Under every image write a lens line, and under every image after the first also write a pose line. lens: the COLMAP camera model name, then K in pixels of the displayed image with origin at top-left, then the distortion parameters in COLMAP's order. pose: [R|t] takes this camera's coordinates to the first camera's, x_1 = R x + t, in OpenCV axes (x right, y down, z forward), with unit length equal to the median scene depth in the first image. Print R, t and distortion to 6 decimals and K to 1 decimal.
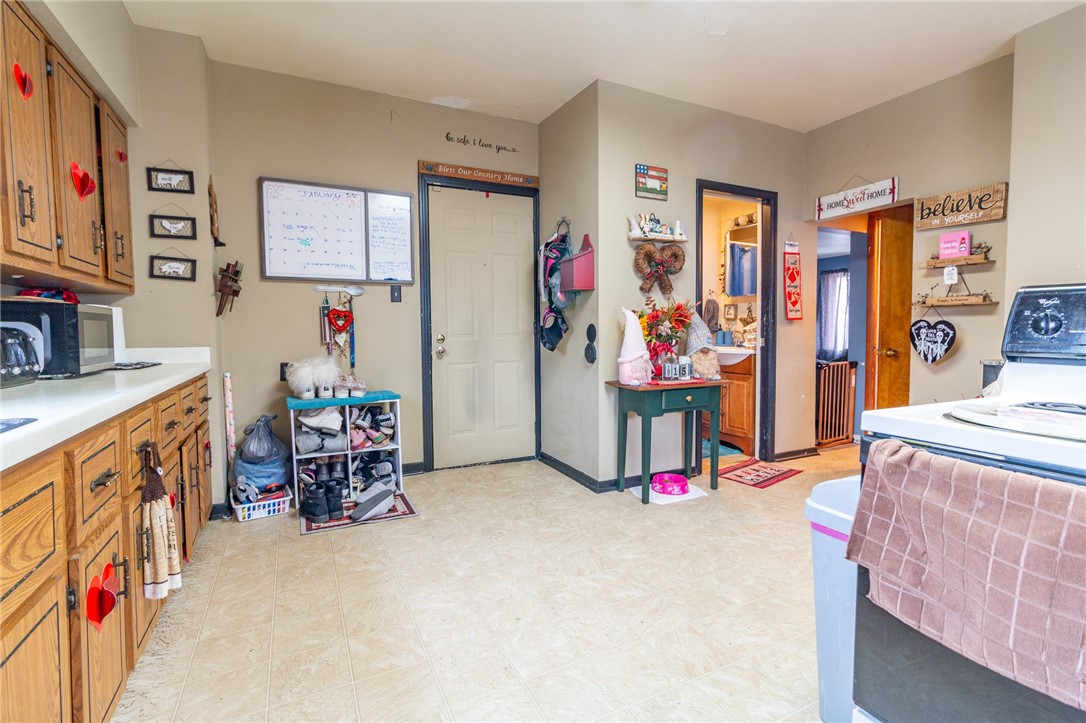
lens RADIAL K [[507.4, 0, 528.1], [0, 507.4, 354.9], [0, 0, 1]] dist [0.000656, 0.000057]
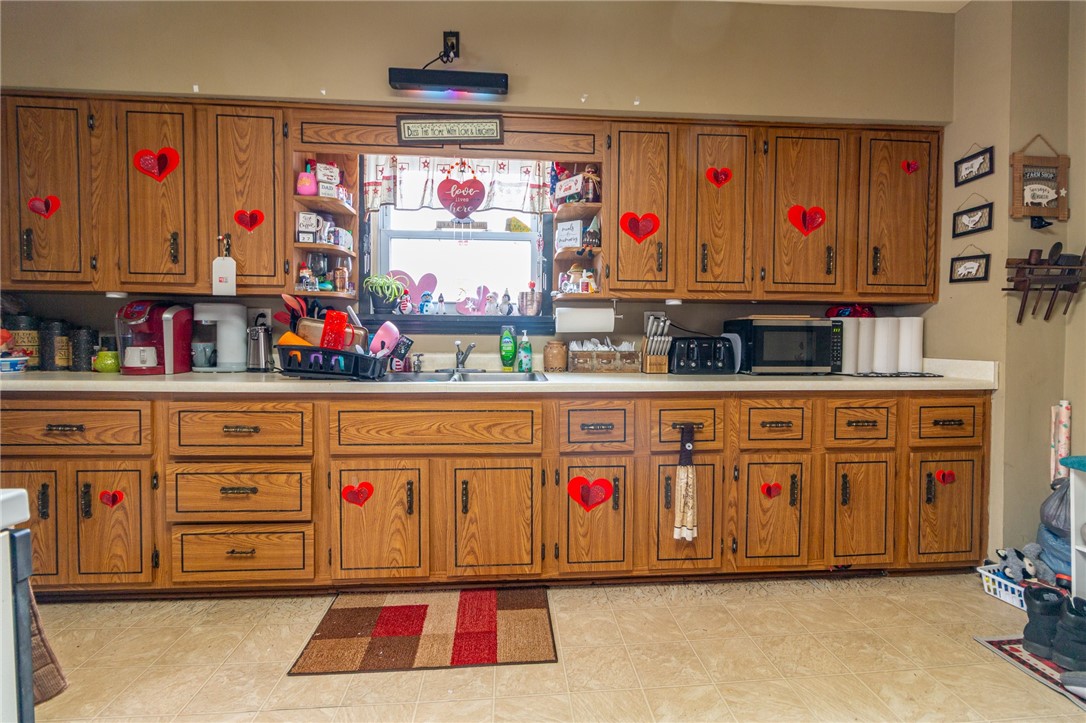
lens RADIAL K [[510.7, 0, 553.7], [0, 510.7, 353.8], [0, 0, 1]] dist [0.000275, -0.000271]
pose [[-0.349741, 0.033656, -0.936242, 0.345114], [-0.048329, 0.997376, 0.053907, -0.036113], [0.935599, 0.064101, -0.347197, 0.607486]]
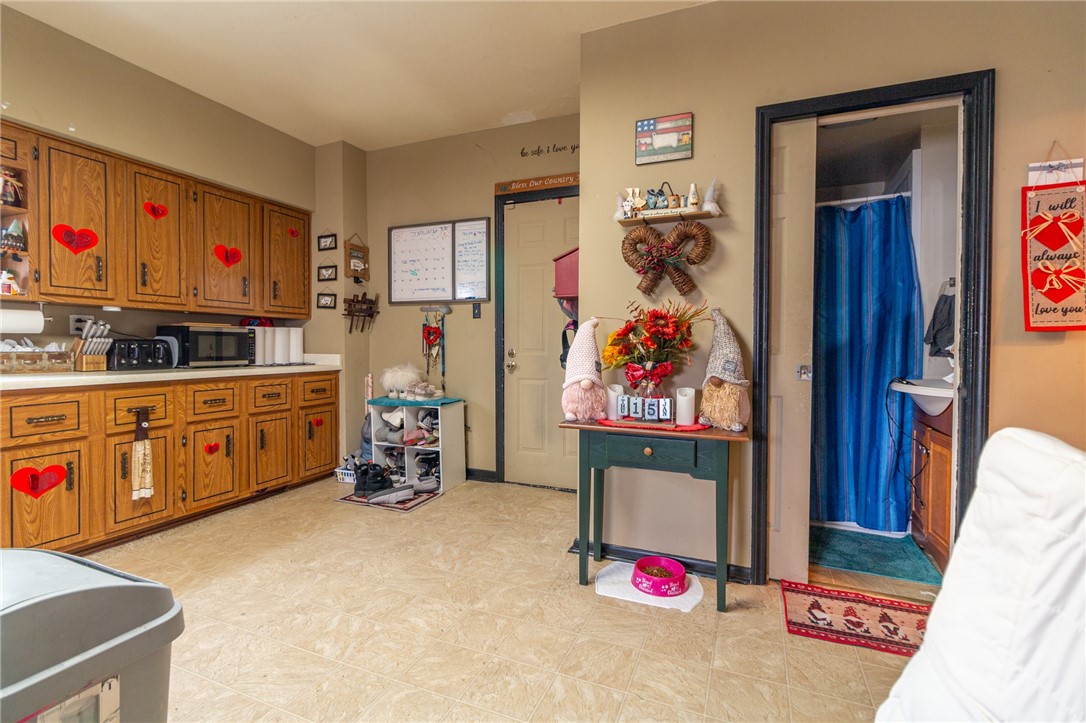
lens RADIAL K [[487.4, 0, 530.4], [0, 487.4, 353.9], [0, 0, 1]] dist [0.001526, 0.000552]
pose [[0.658396, 0.024691, -0.752267, 0.723651], [-0.048203, 0.998793, -0.009405, -0.028619], [0.751127, 0.042454, 0.658792, 0.480856]]
